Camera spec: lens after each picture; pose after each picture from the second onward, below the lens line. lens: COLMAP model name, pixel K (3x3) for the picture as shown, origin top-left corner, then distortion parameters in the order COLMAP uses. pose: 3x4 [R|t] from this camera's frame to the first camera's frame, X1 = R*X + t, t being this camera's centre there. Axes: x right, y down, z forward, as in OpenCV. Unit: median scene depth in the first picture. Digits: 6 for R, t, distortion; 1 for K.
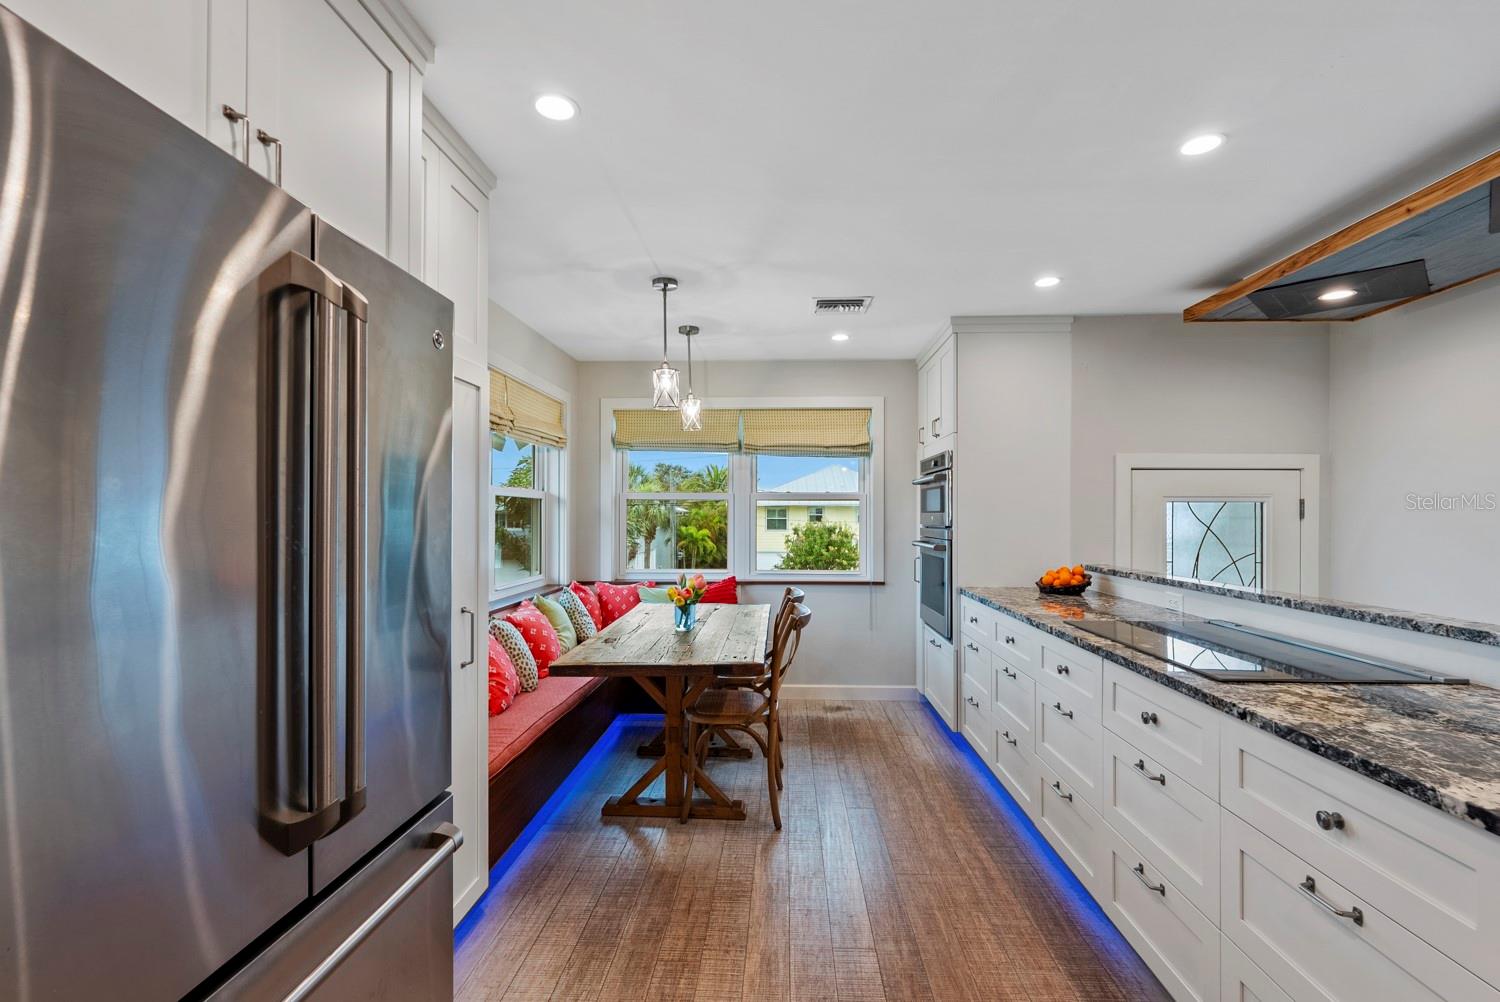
lens RADIAL K [[674.5, 0, 755.2], [0, 674.5, 511.2], [0, 0, 1]] dist [0.001003, 0.000127]
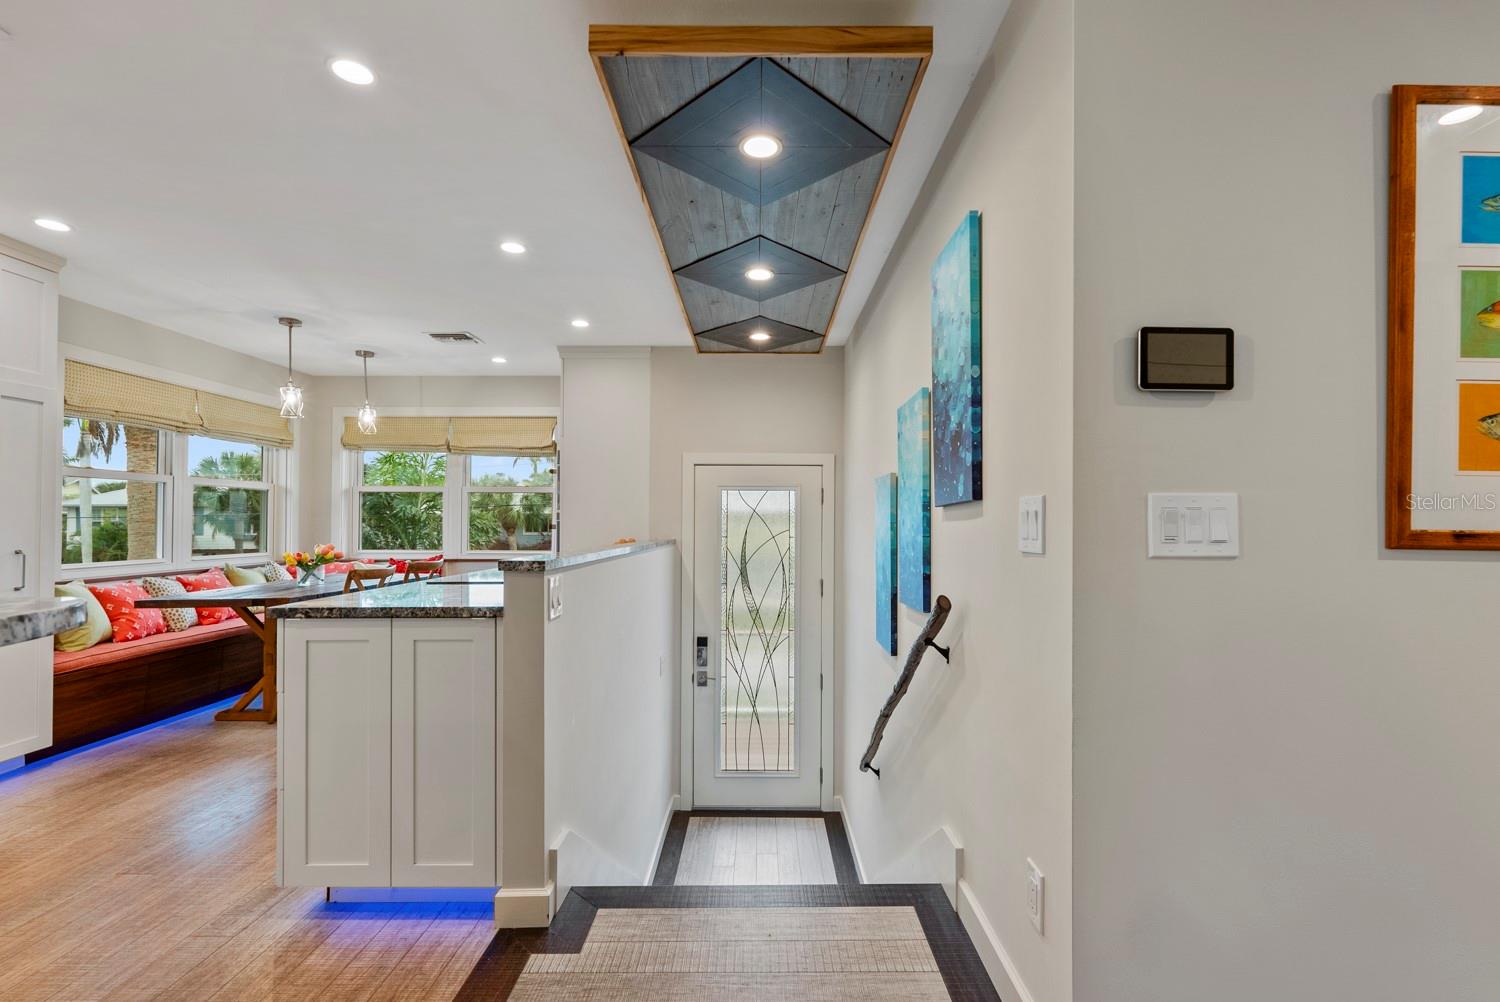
lens RADIAL K [[681.7, 0, 752.1], [0, 681.7, 511.1], [0, 0, 1]] dist [-0.000439, -0.000415]
pose [[0.999519, -0.000218, 0.031007, 0.627981], [0.000531, 0.999949, -0.010087, 0.039230], [-0.031003, 0.010098, 0.999468, -0.305903]]
